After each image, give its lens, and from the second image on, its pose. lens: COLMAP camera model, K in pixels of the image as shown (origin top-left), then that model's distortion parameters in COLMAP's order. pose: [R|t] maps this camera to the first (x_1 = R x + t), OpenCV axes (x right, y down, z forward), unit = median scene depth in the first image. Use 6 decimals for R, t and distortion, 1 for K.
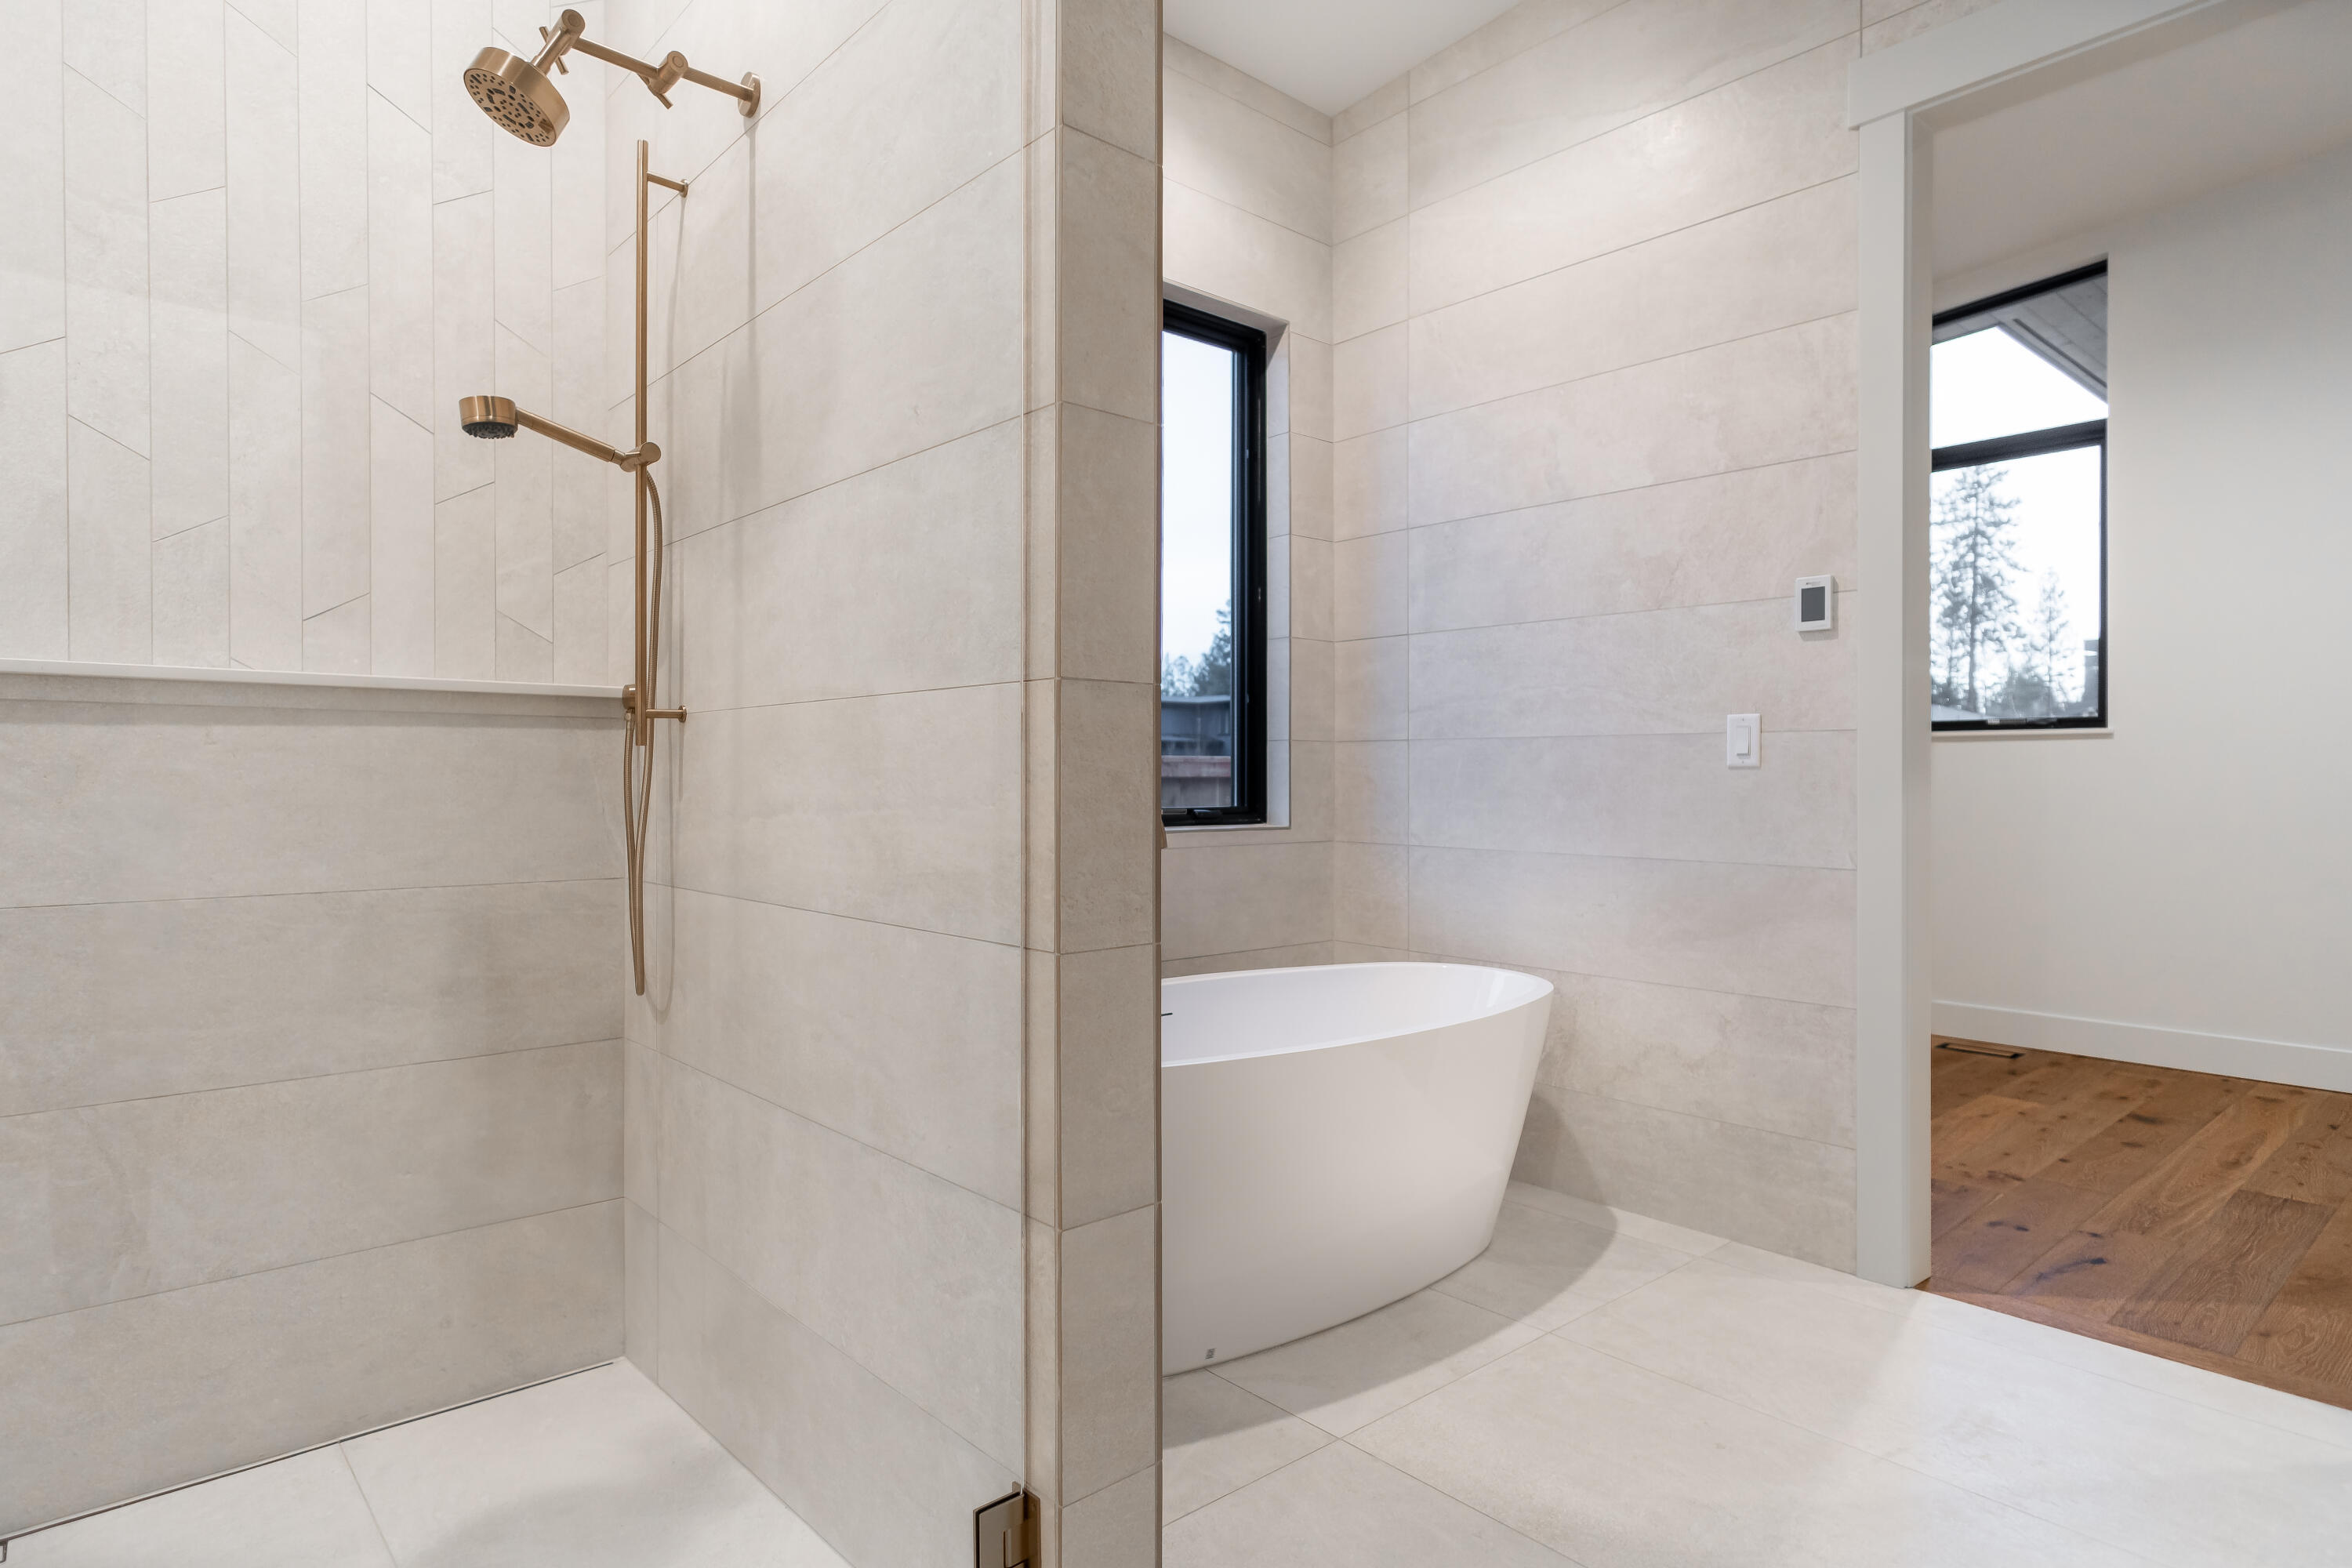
lens RADIAL K [[1265.0, 0, 1176.0], [0, 1265.0, 784.0], [0, 0, 1]] dist [0.000752, 0.003026]
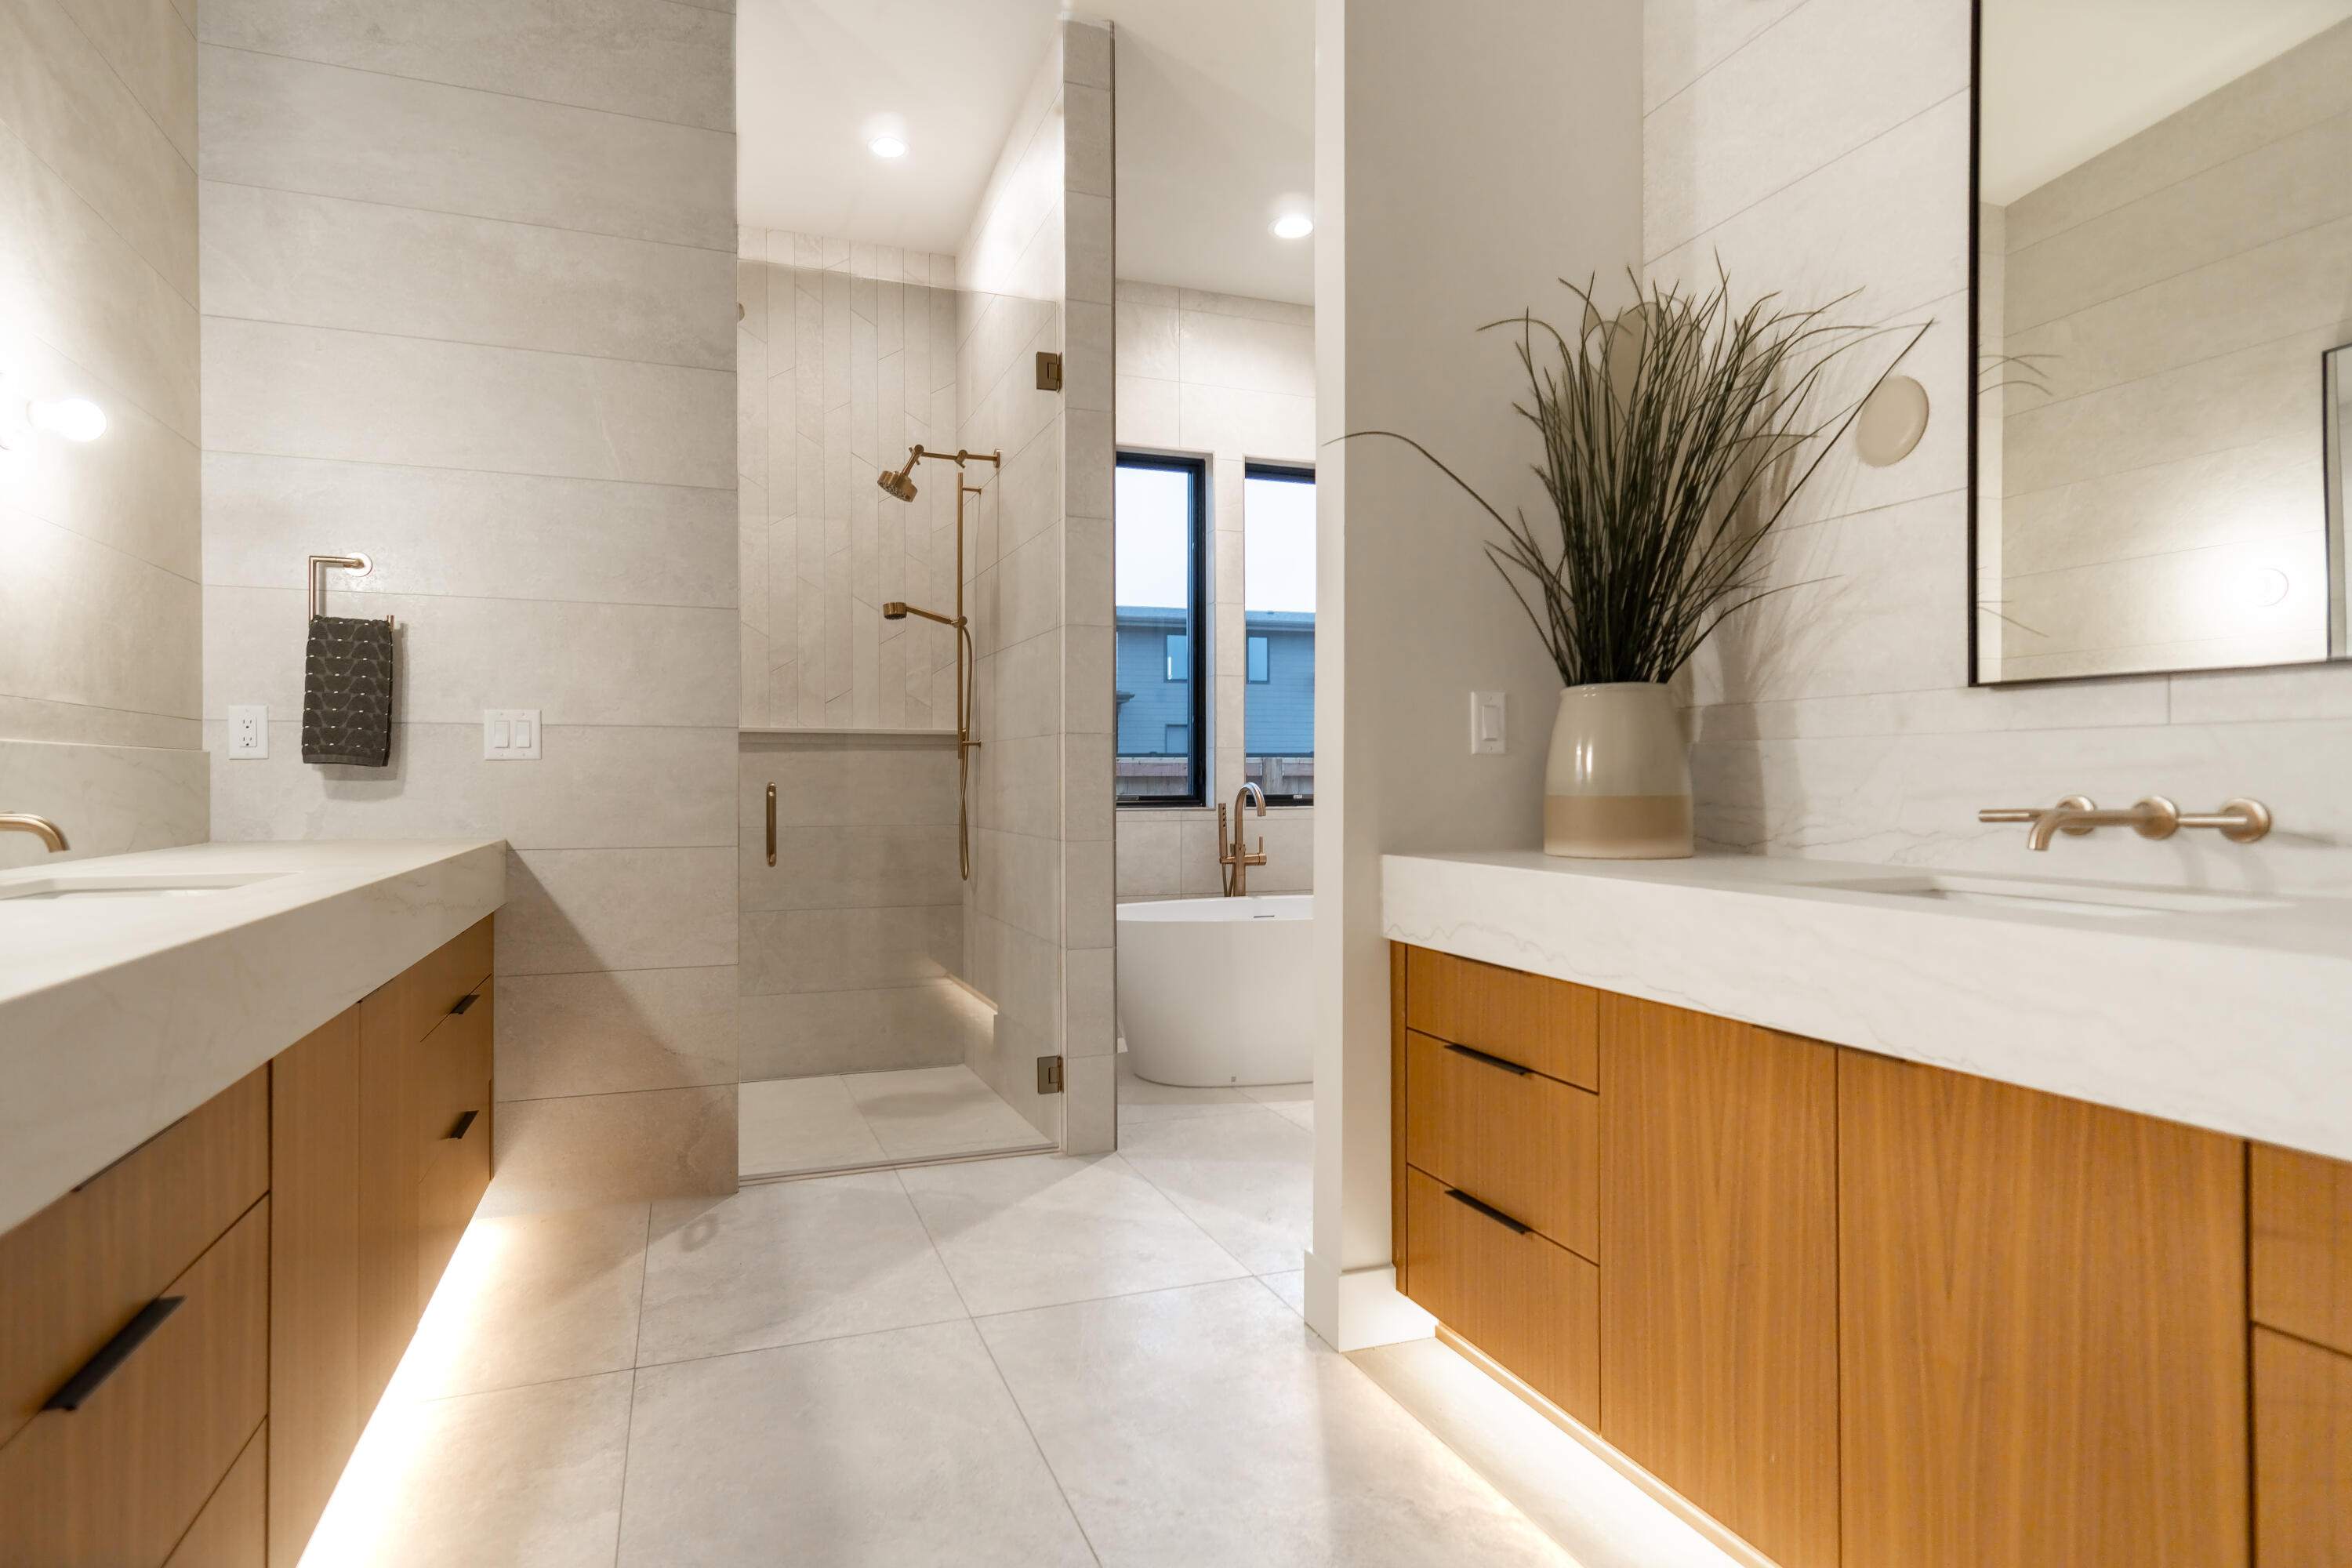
lens RADIAL K [[1265.0, 0, 1176.0], [0, 1265.0, 784.0], [0, 0, 1]] dist [0.000752, 0.003026]
pose [[0.937170, -0.002634, -0.348864, 0.664434], [0.002408, 0.999997, -0.001082, 0.014942], [0.348865, 0.000174, 0.937173, -0.869511]]
